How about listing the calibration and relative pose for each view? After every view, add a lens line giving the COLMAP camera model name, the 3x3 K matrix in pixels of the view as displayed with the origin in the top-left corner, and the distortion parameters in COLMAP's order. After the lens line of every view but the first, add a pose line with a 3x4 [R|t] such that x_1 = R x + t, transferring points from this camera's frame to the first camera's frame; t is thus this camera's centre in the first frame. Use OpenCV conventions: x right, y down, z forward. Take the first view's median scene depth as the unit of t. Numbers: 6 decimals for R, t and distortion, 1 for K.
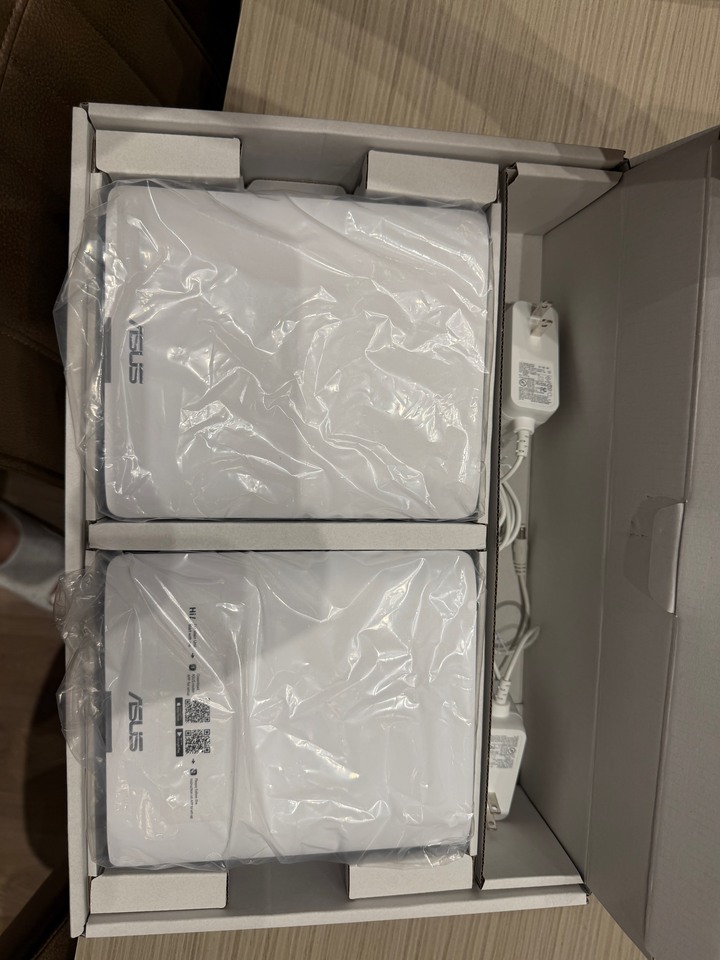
lens RADIAL K [[700.2, 0, 360.0], [0, 700.2, 480.0], [0, 0, 1]] dist [-0.033633, 0.003983]
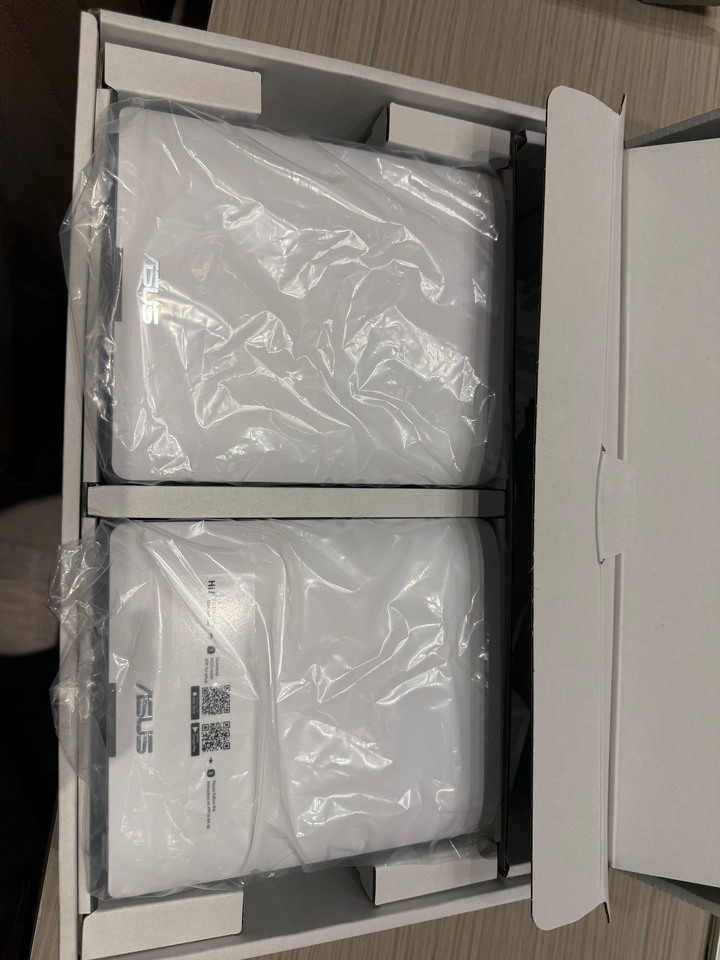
lens RADIAL K [[700.2, 0, 360.0], [0, 700.2, 480.0], [0, 0, 1]] dist [-0.033633, 0.003983]
pose [[0.978389, -0.007632, 0.206633, -0.234478], [0.019511, 0.998267, -0.055512, 0.107109], [-0.205851, 0.058344, 0.976842, 0.093317]]
